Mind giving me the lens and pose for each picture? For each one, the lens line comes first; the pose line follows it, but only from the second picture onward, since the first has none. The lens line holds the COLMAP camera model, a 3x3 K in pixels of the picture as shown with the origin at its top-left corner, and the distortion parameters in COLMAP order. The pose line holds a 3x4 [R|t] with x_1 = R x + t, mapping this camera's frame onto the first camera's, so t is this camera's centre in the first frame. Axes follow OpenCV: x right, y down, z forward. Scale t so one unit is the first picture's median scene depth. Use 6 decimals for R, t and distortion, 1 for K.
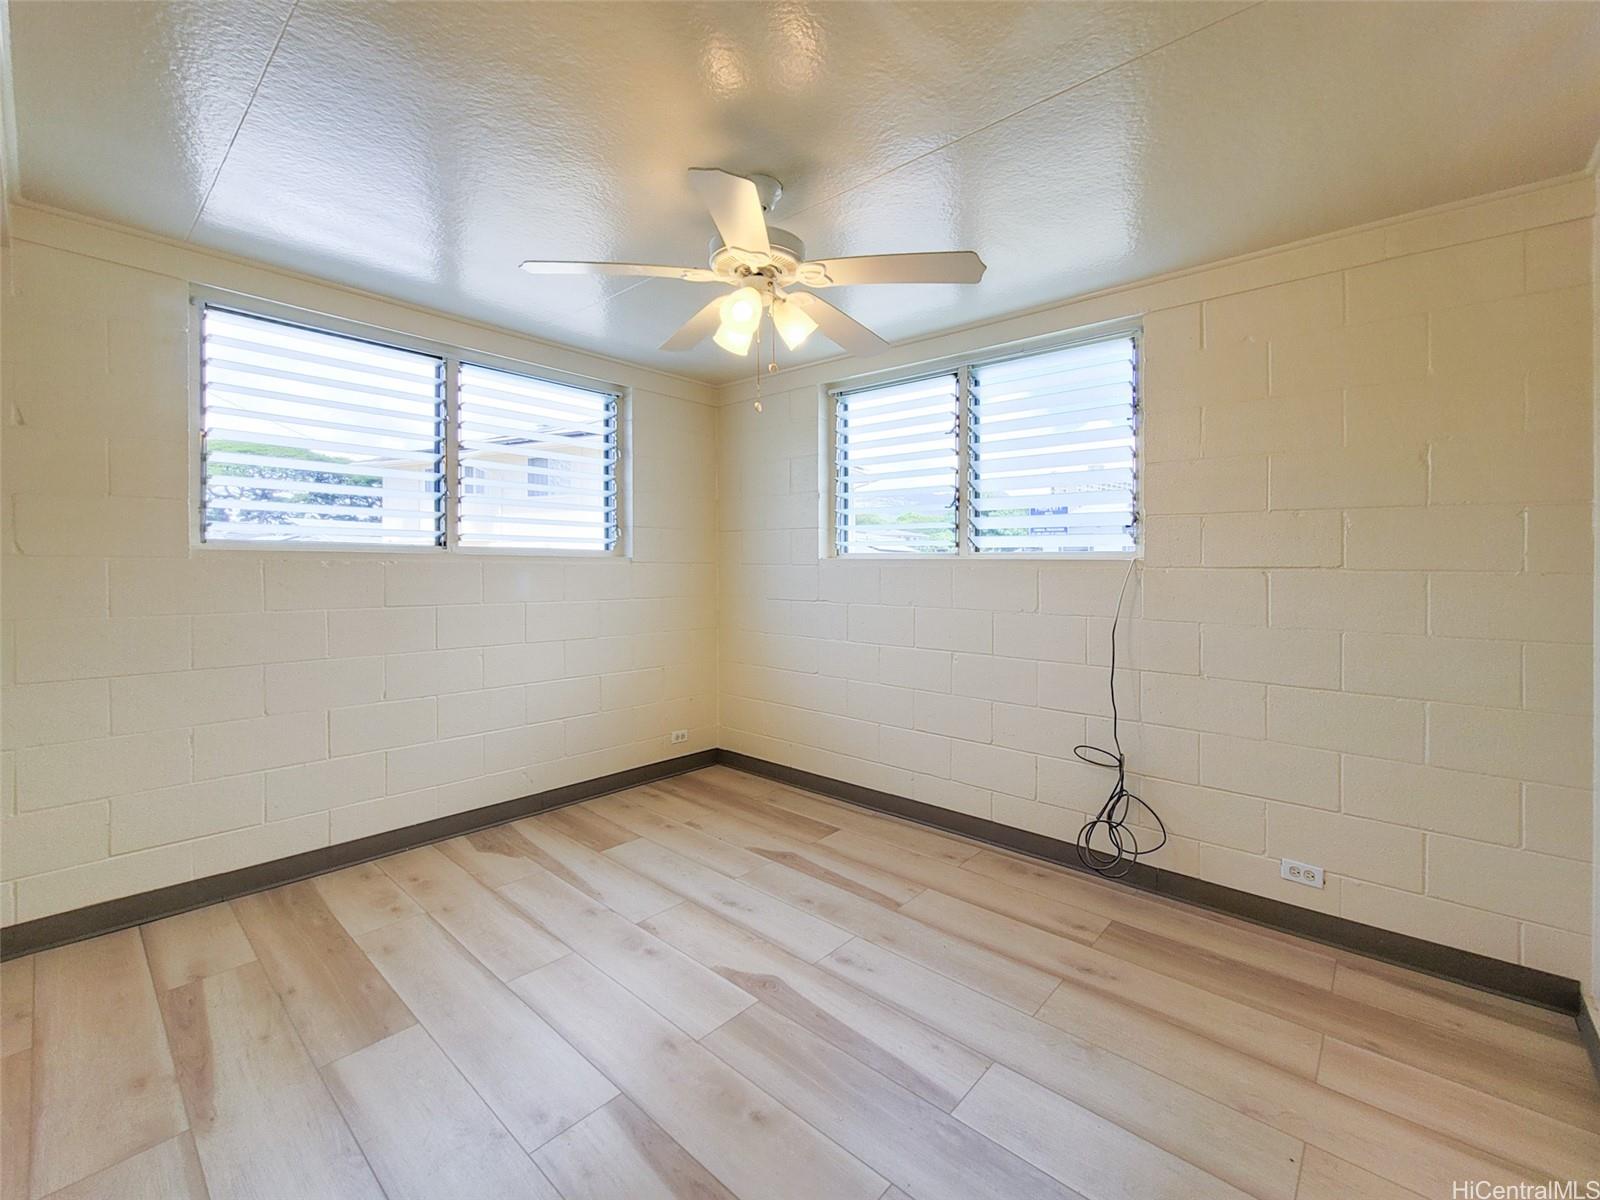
lens RADIAL K [[683.7, 0, 800.0], [0, 683.7, 600.0], [0, 0, 1]] dist [-0.000462, -0.000094]
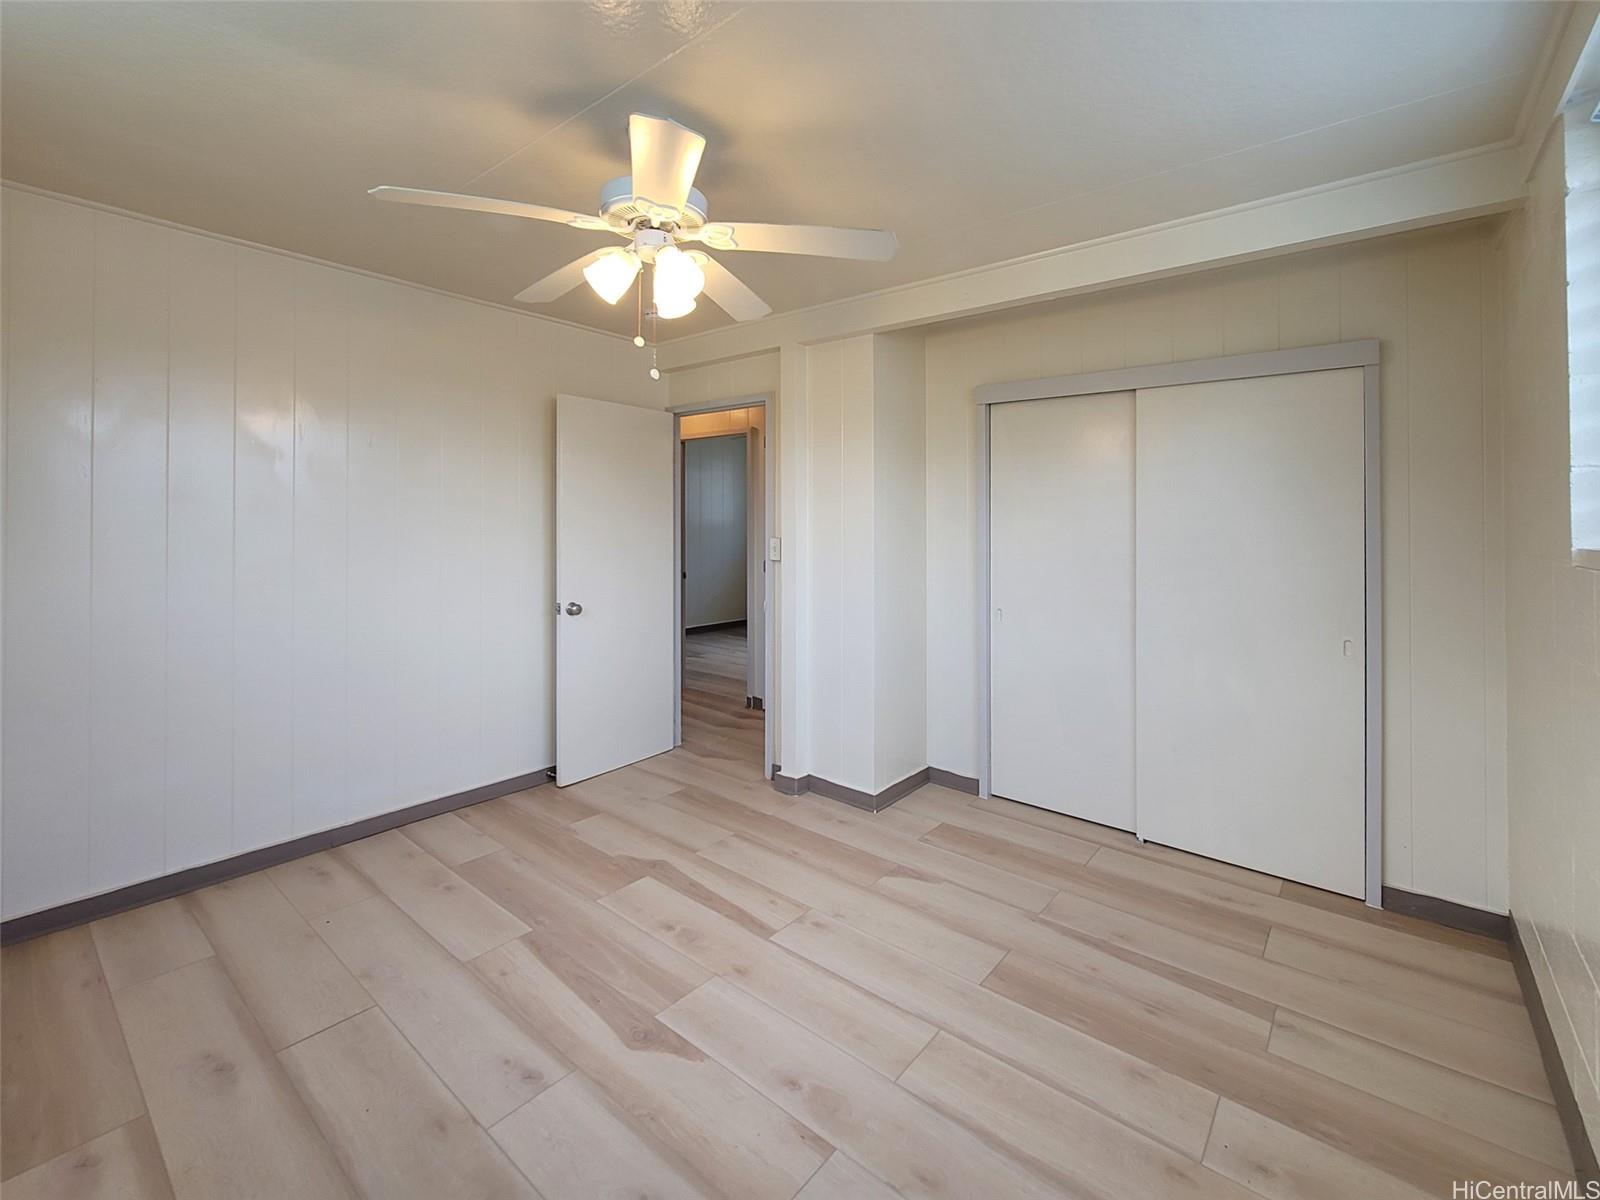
lens RADIAL K [[683.7, 0, 800.0], [0, 683.7, 600.0], [0, 0, 1]] dist [-0.000462, -0.000094]
pose [[-0.998888, -0.015947, -0.044358, -0.210704], [-0.022936, 0.986551, 0.161834, -0.136032], [0.041180, 0.162672, -0.985821, 1.858719]]
